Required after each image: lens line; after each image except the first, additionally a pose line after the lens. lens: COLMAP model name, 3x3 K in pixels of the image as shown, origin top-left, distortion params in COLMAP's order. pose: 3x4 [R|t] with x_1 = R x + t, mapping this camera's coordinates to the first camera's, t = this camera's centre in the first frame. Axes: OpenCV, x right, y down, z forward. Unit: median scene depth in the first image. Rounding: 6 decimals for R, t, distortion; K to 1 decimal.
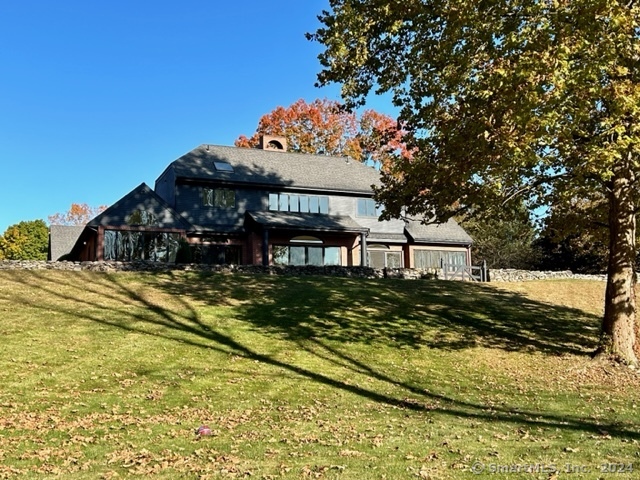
lens RADIAL K [[658.8, 0, 324.4], [0, 658.8, 244.6], [0, 0, 1]] dist [0.135926, 0.000000]
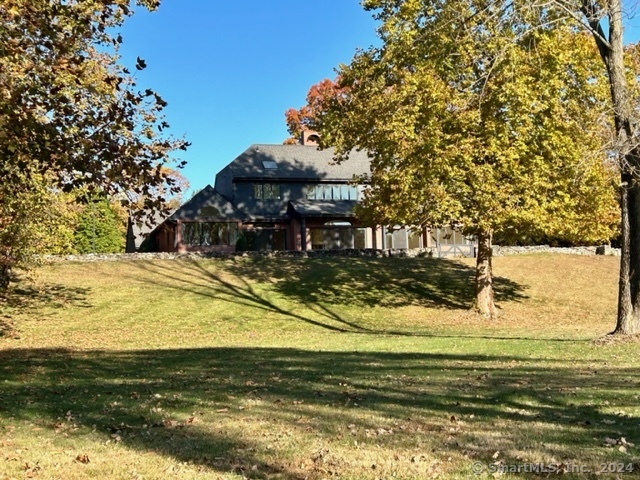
lens RADIAL K [[988.6, 0, 319.0], [0, 988.6, 238.0], [0, 0, 1]] dist [0.347363, 0.000000]
pose [[0.991416, -0.019252, -0.129320, 0.262978], [0.029311, 0.996652, 0.076332, -0.180102], [0.127418, -0.079467, 0.988661, -1.251614]]
